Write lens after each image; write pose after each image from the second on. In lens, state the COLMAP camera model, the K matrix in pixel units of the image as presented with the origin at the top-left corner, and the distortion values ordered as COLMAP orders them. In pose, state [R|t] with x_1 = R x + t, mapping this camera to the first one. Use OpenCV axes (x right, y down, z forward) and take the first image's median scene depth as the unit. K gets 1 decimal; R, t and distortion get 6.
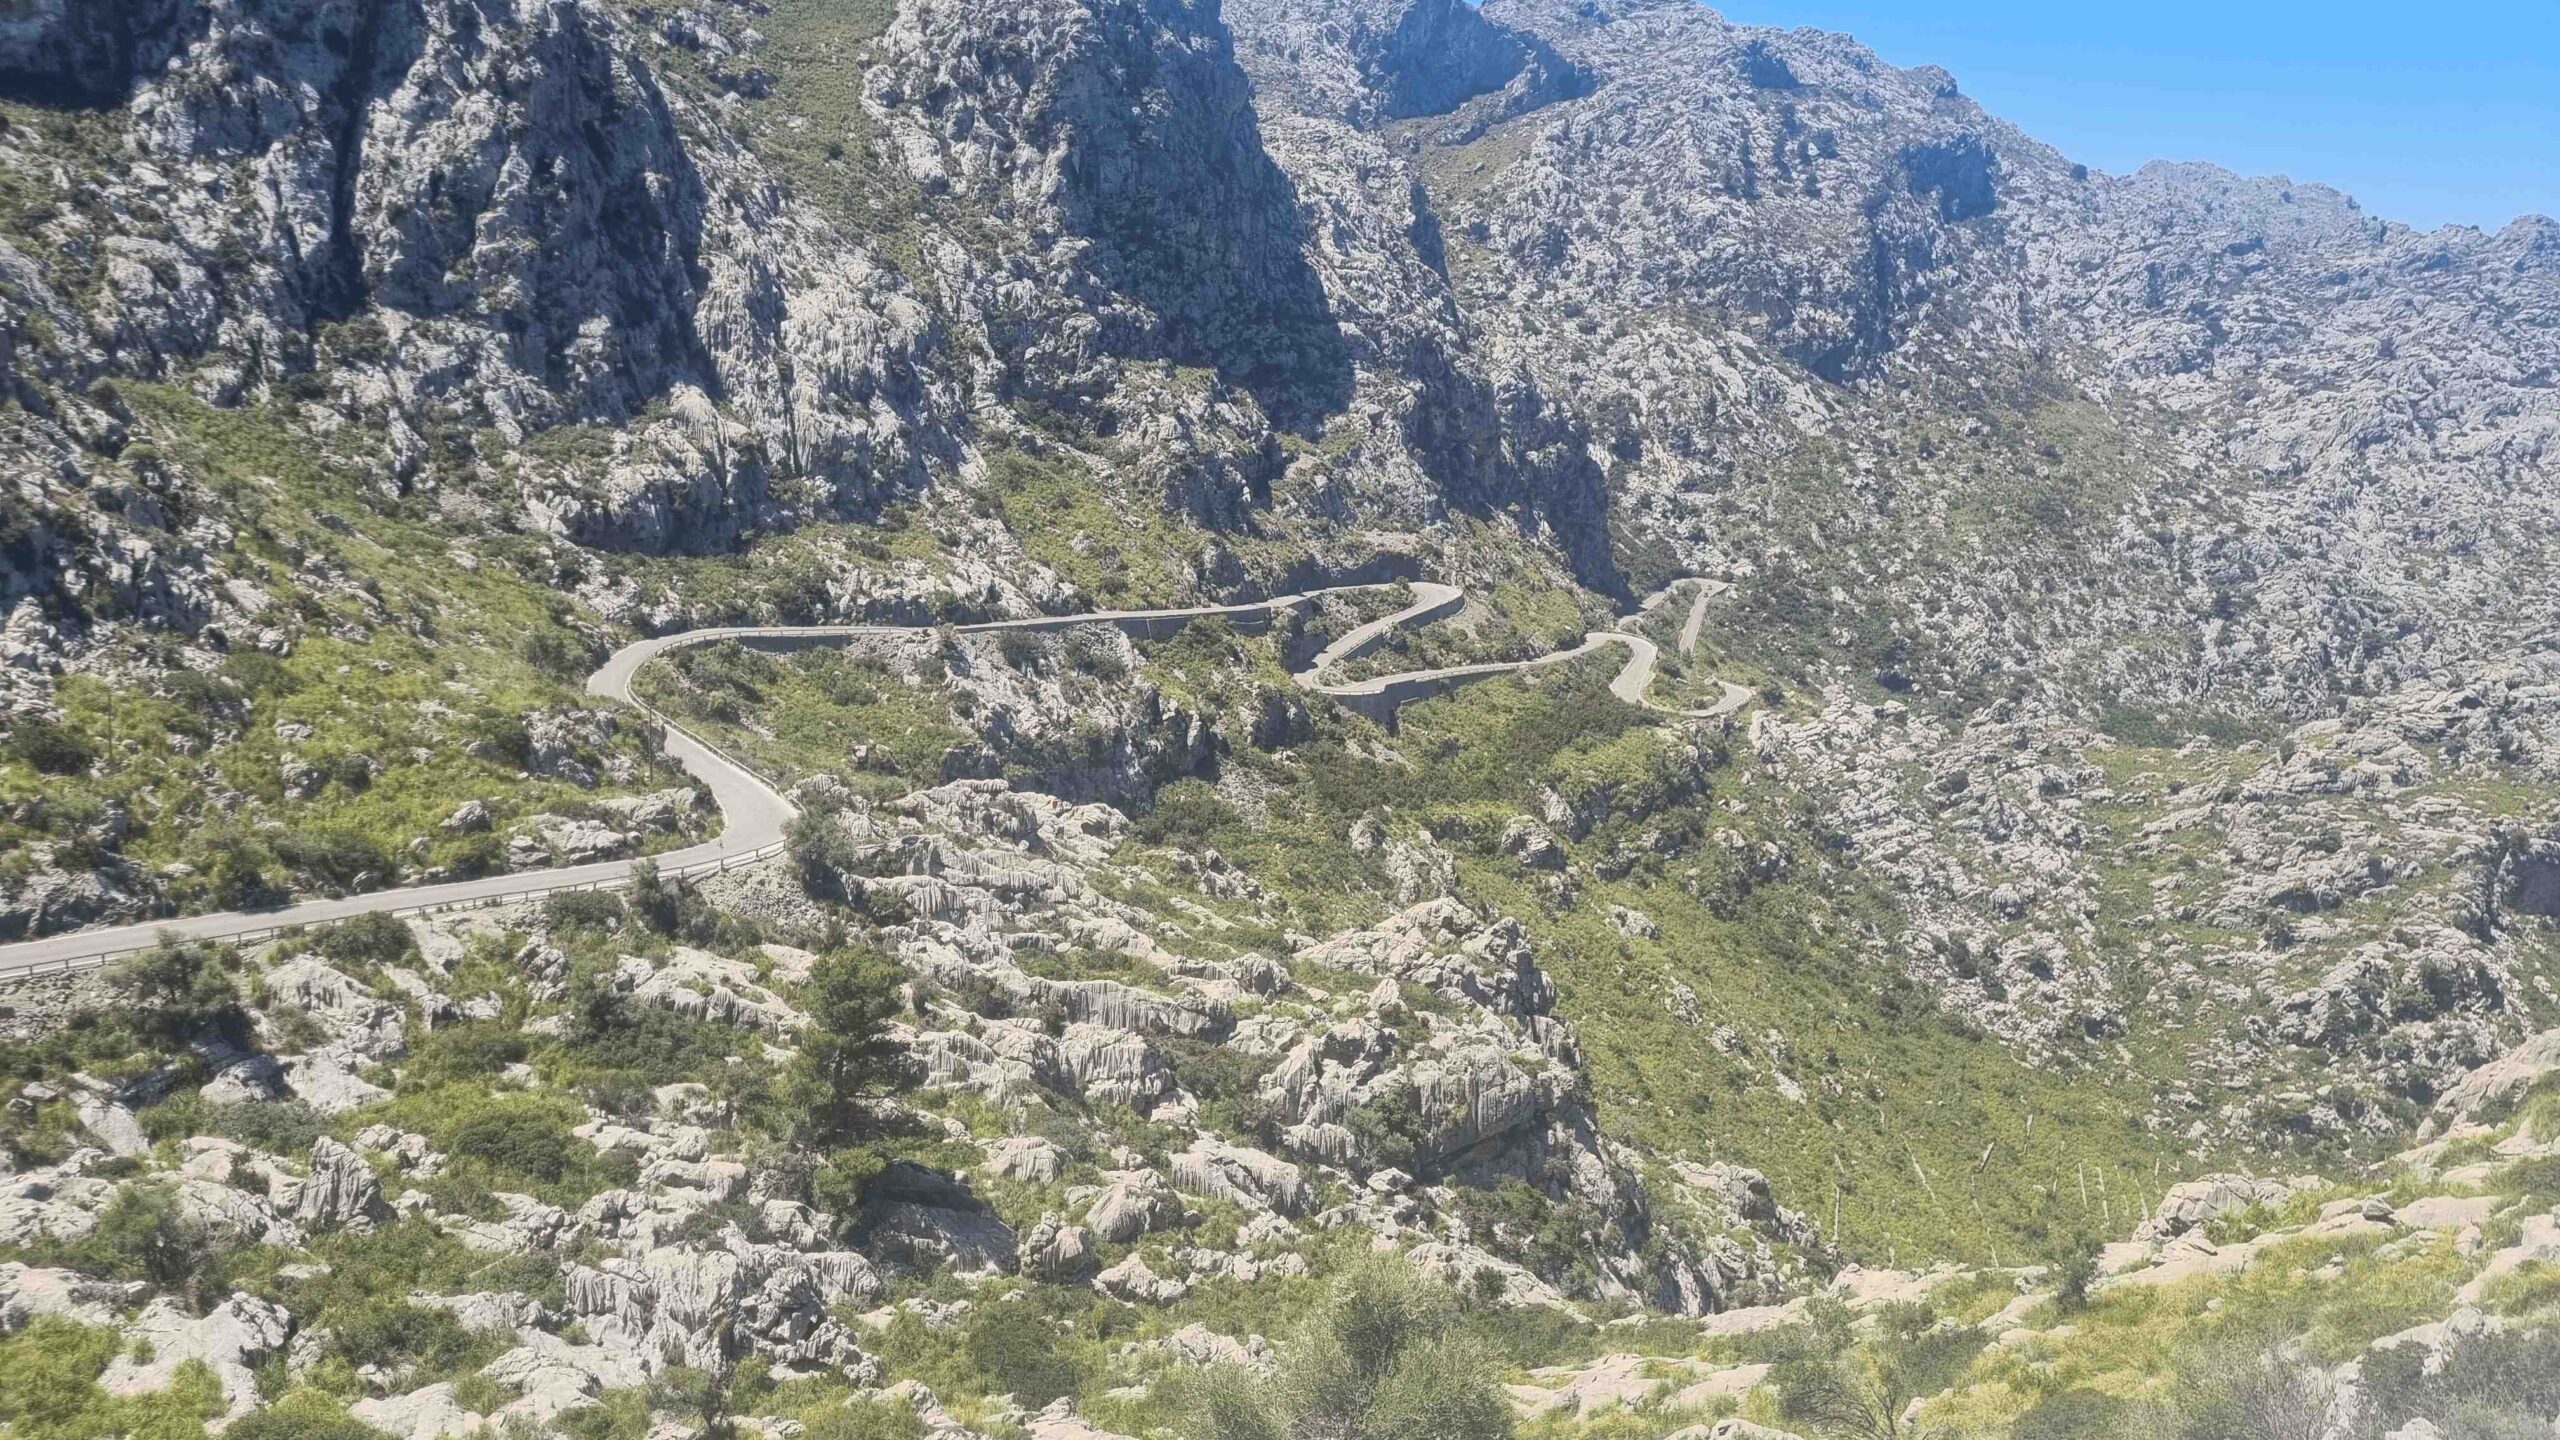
lens RADIAL K [[1897.2, 0, 1279.4], [0, 1897.2, 723.4], [0, 0, 1]] dist [0.033239, -0.022525]
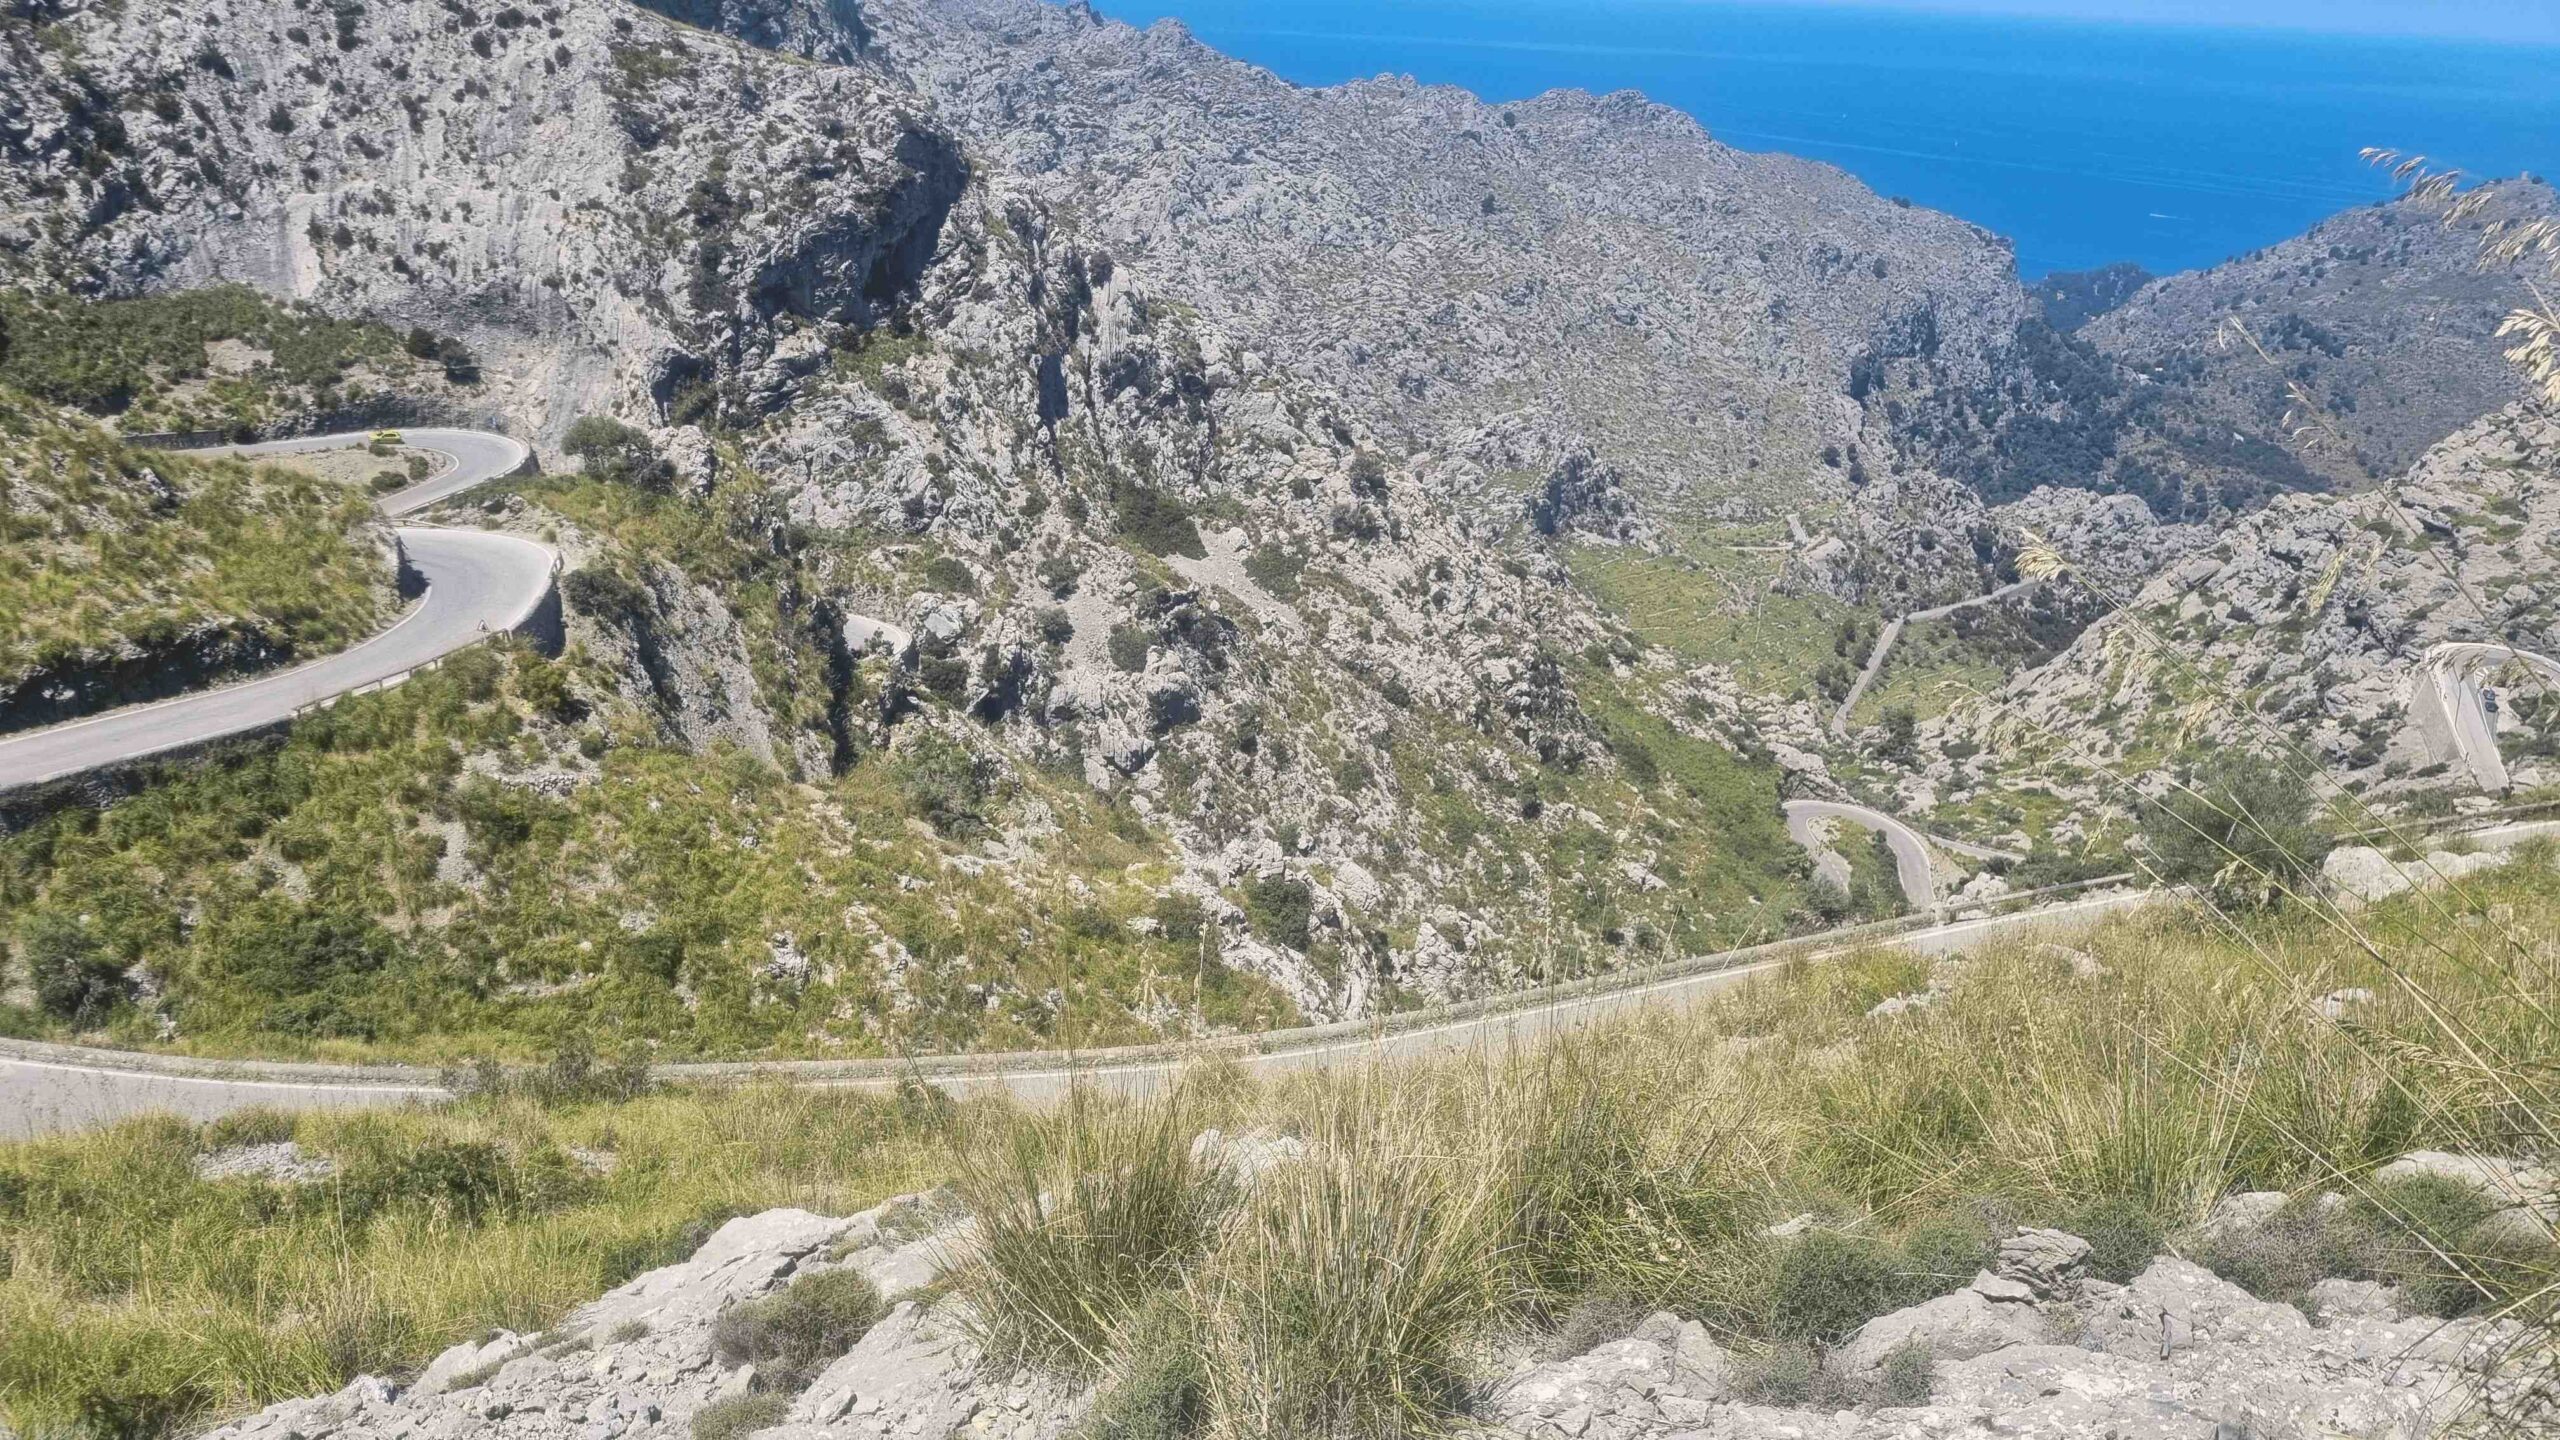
lens RADIAL K [[1897.2, 0, 1287.3], [0, 1897.2, 728.0], [0, 0, 1]] dist [0.033239, -0.022525]
pose [[0.688133, -0.295733, 0.662582, -0.436658], [0.161685, 0.952707, 0.257306, -0.126125], [-0.707341, -0.069931, 0.703405, -0.115921]]
